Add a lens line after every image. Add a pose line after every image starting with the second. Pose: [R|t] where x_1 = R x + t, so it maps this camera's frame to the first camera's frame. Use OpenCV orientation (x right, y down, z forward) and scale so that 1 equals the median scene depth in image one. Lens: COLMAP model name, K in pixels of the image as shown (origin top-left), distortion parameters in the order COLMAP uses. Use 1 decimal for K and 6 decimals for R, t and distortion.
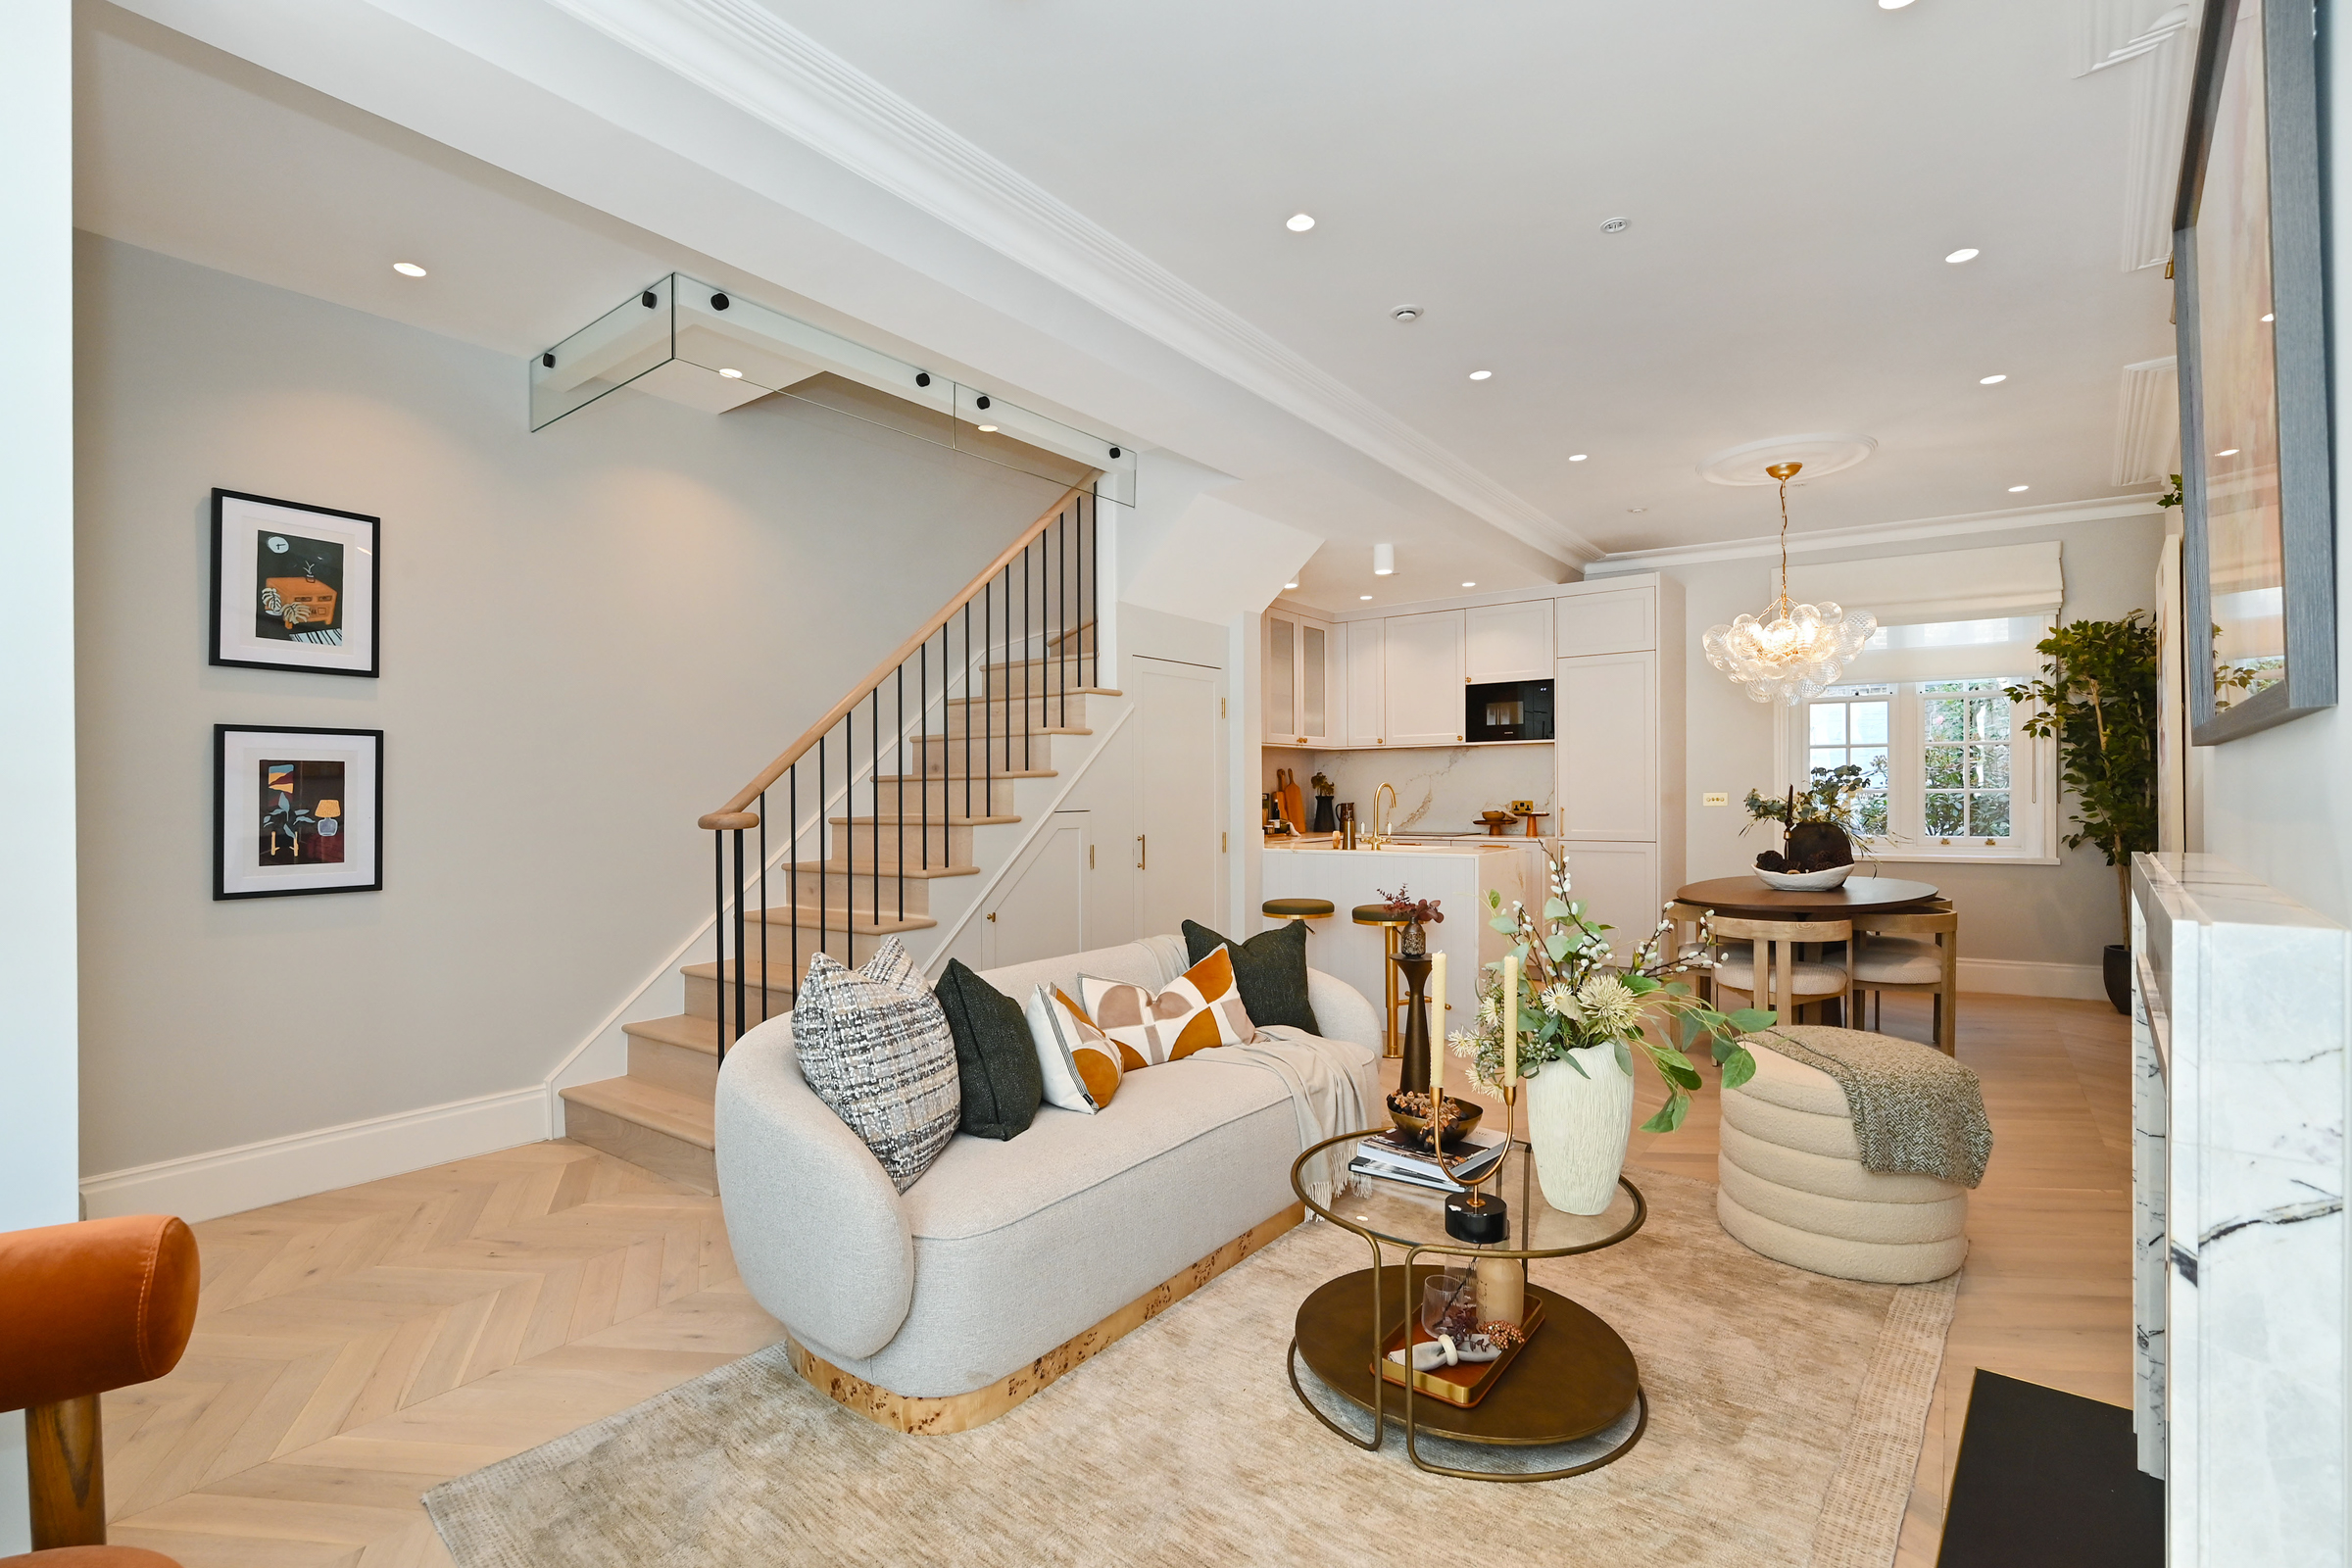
lens RADIAL K [[1065.2, 0, 1176.0], [0, 1065.2, 784.0], [0, 0, 1]] dist [0.023383, 0.000077]
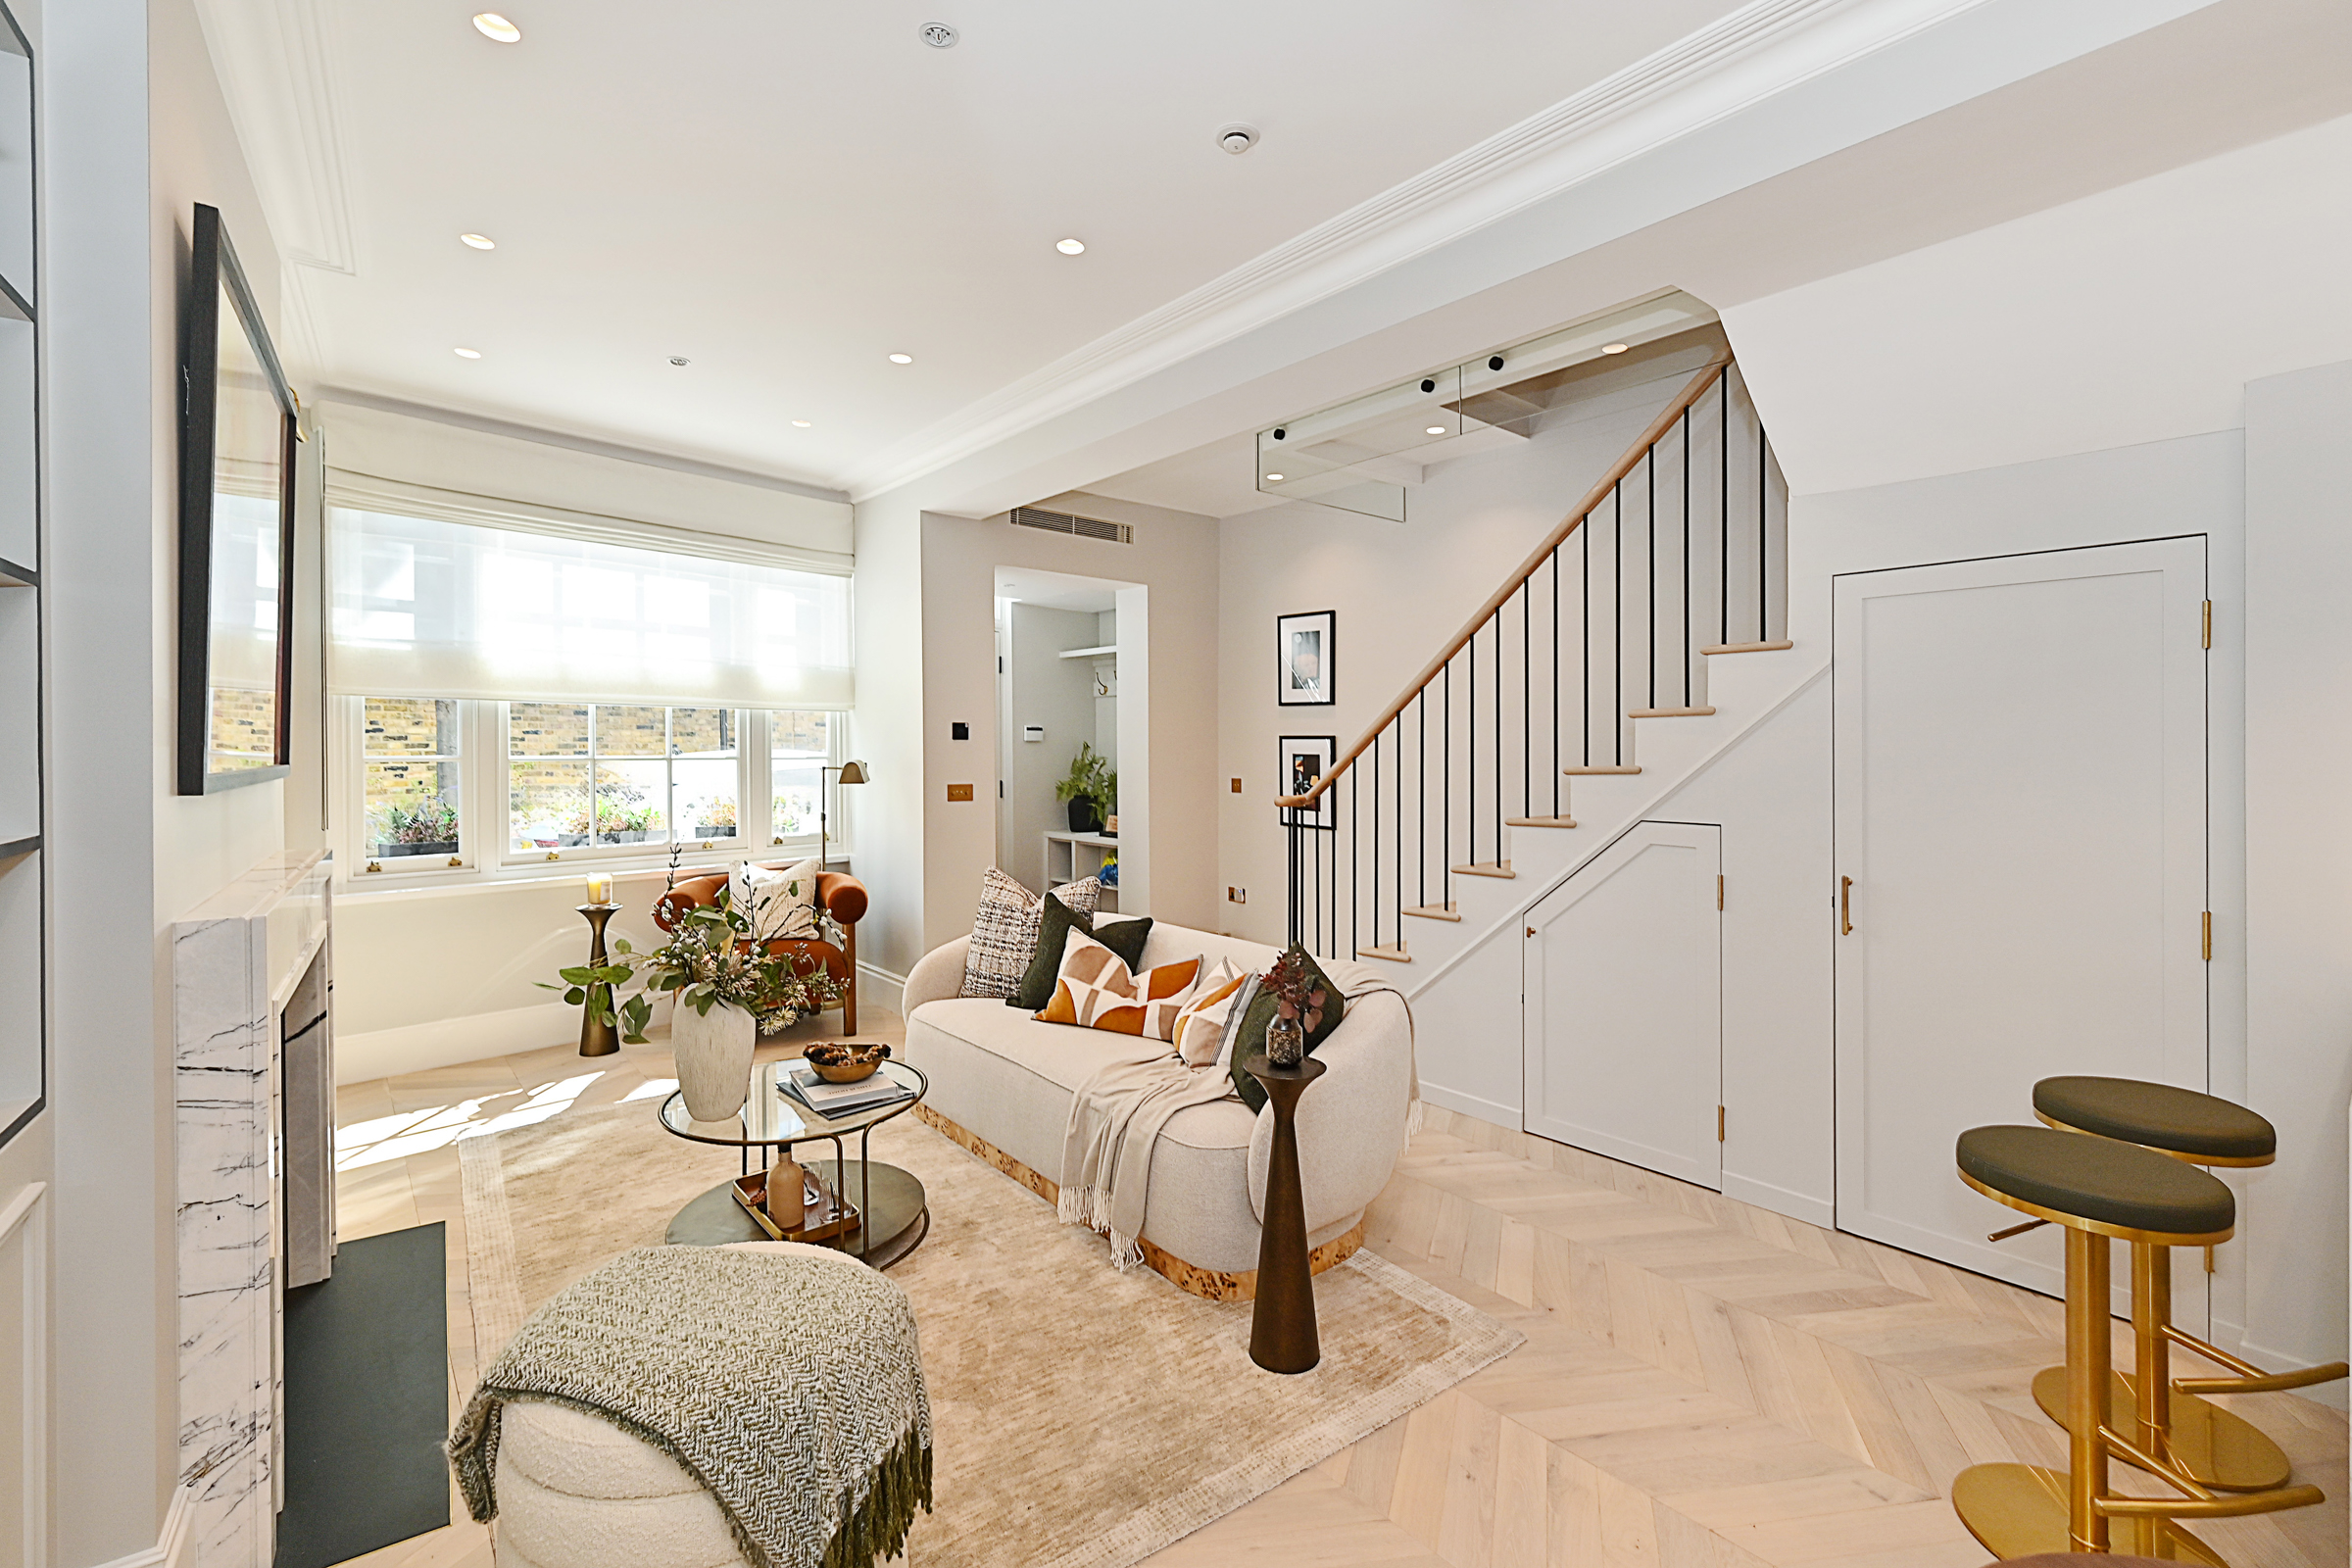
lens RADIAL K [[1086.7, 0, 1172.3], [0, 1086.7, 746.2], [0, 0, 1]] dist [-0.001262, -0.000129]
pose [[-0.251993, 0.007956, -0.967696, 0.870134], [0.002002, 0.999968, 0.007701, -0.042209], [0.967727, 0.000003, -0.252001, 1.067854]]
